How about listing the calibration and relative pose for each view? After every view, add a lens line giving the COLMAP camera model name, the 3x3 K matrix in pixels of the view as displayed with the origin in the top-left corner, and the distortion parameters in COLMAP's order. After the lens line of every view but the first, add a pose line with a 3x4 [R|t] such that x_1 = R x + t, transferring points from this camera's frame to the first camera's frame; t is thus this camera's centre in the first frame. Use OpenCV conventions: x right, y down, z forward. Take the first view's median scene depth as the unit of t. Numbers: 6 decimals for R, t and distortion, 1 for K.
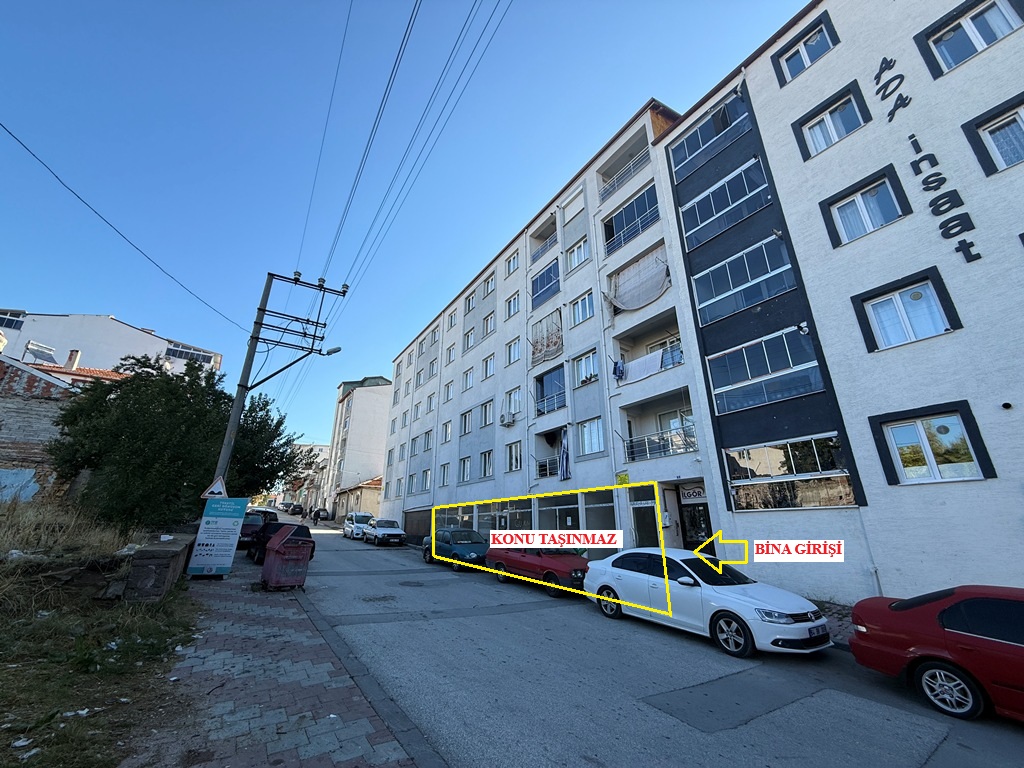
lens RADIAL K [[410.7, 0, 510.9], [0, 410.7, 385.7], [0, 0, 1]] dist [0.003858, 0.000012]
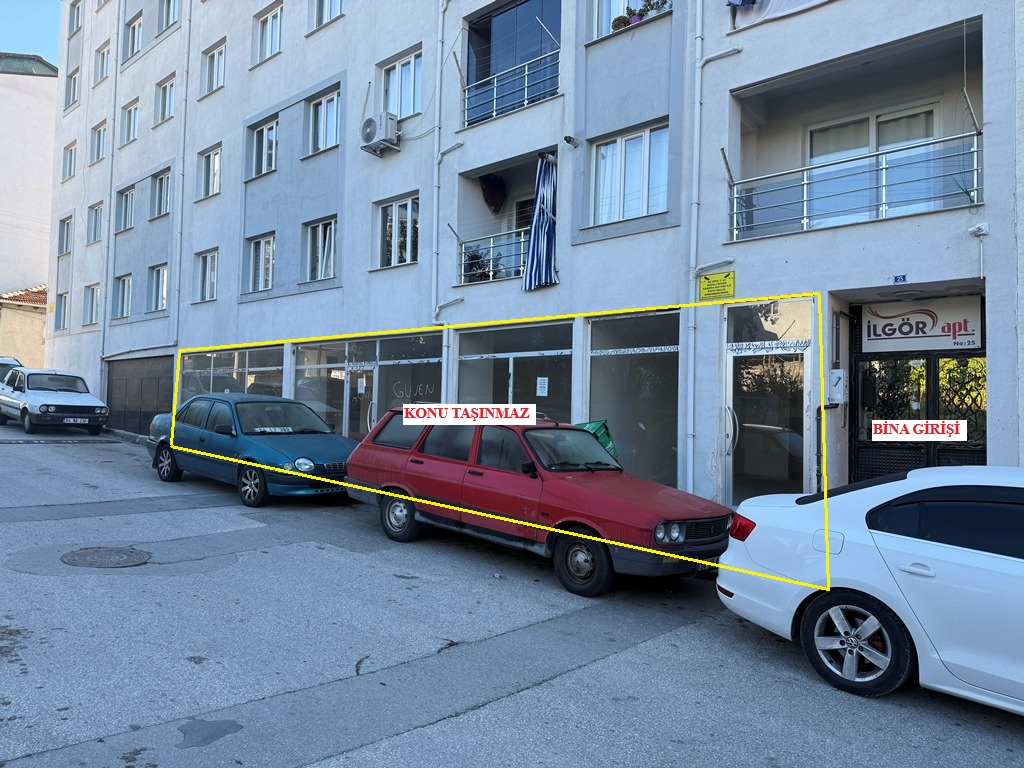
lens RADIAL K [[726.3, 0, 511.6], [0, 726.3, 387.1], [0, 0, 1]] dist [0.044371, -0.047043]
pose [[0.968229, 0.036129, 0.247441, -0.052808], [-0.108538, 0.952158, 0.285683, 0.101349], [-0.225281, -0.303463, 0.925829, 0.270912]]
